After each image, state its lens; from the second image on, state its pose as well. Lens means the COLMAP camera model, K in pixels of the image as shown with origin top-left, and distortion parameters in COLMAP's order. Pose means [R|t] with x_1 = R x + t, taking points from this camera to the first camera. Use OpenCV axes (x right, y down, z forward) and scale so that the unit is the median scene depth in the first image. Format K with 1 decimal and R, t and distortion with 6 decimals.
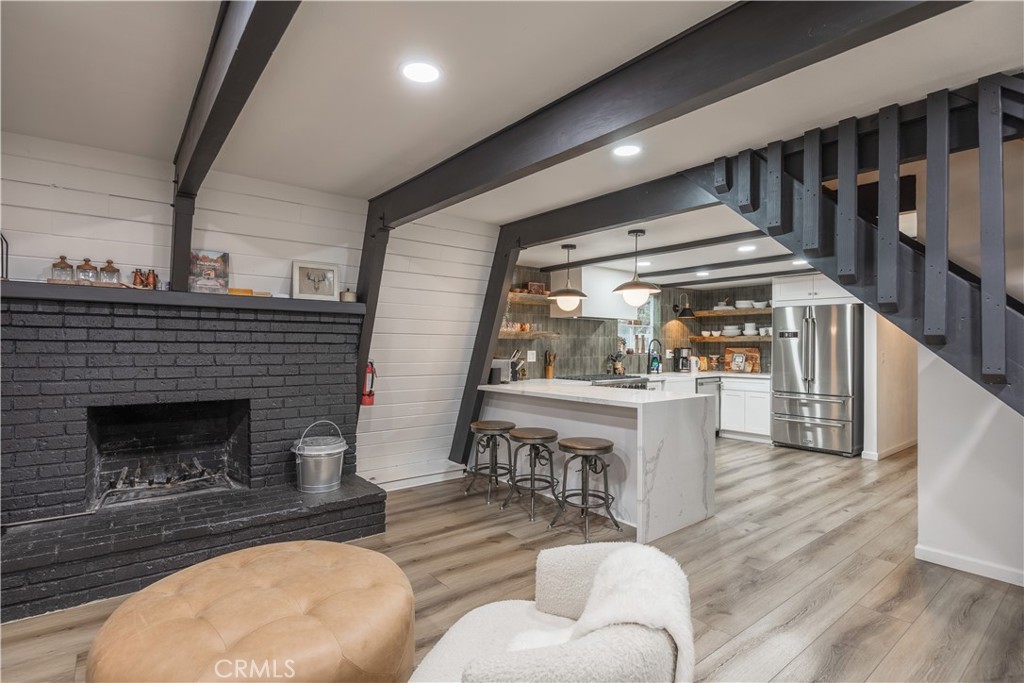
lens RADIAL K [[565.5, 0, 476.8], [0, 565.5, 343.6], [0, 0, 1]] dist [-0.026038, 0.000249]
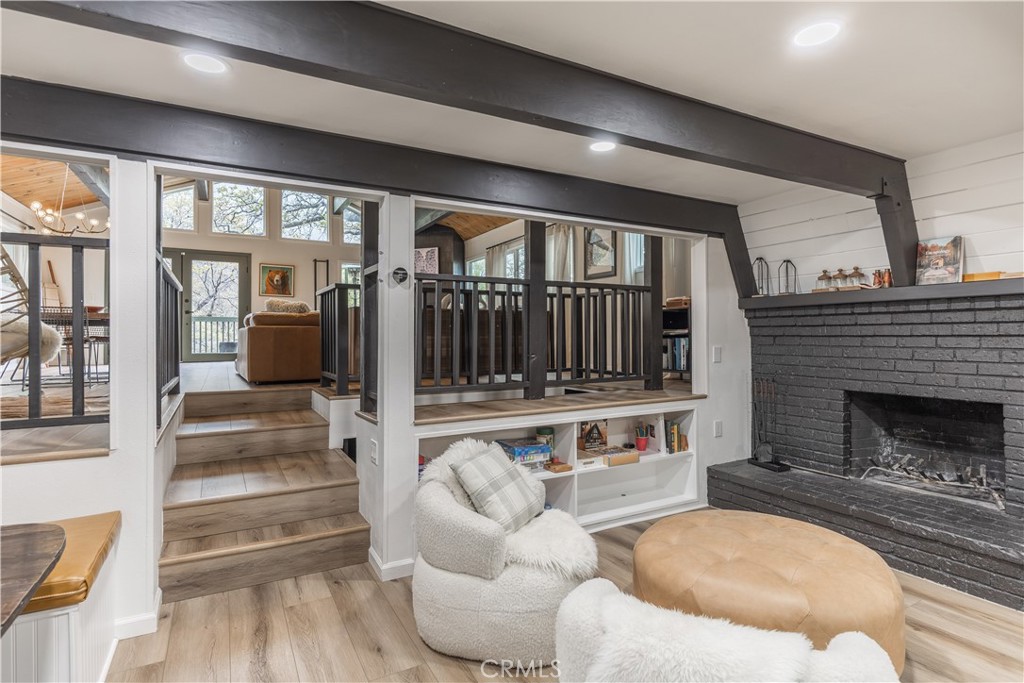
lens RADIAL K [[524.0, 0, 511.2], [0, 524.0, 340.0], [0, 0, 1]] dist [0.001782, 0.000868]
pose [[-0.180396, -0.002606, -0.983591, 0.279009], [0.003917, 0.999987, -0.003368, 0.002467], [0.983586, -0.004460, -0.180383, 0.246142]]
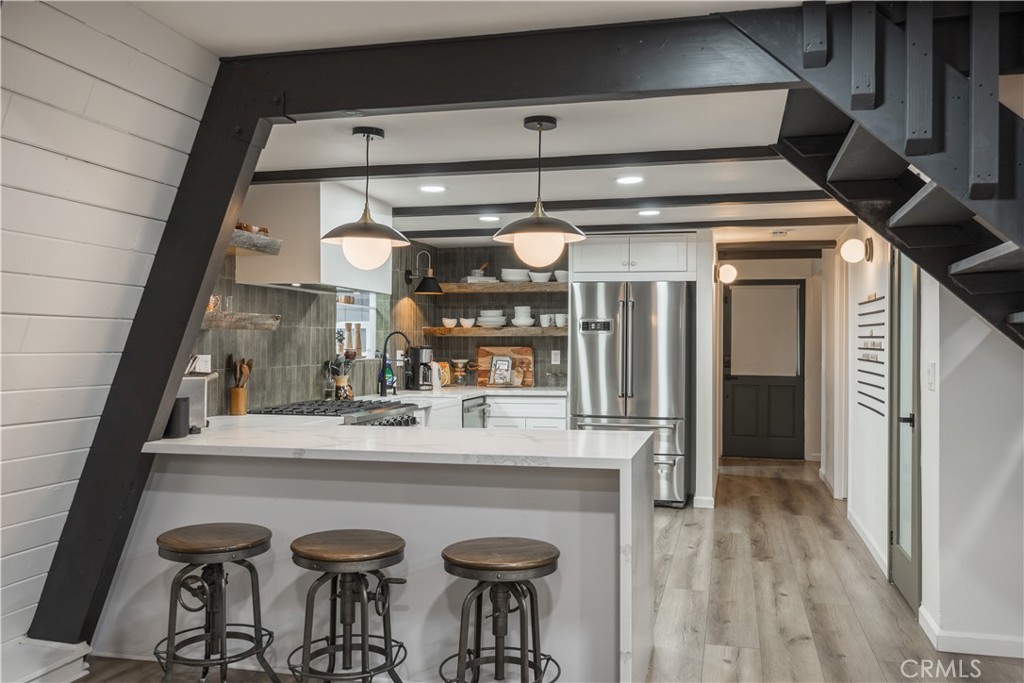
lens RADIAL K [[937.3, 0, 585.5], [0, 937.3, 341.3], [0, 0, 1]] dist [-0.009735, 0.005208]
pose [[0.742675, 0.000150, 0.669652, -0.174985], [-0.001473, 0.999998, 0.001410, 0.000104], [-0.669651, -0.002034, 0.742674, 0.238079]]
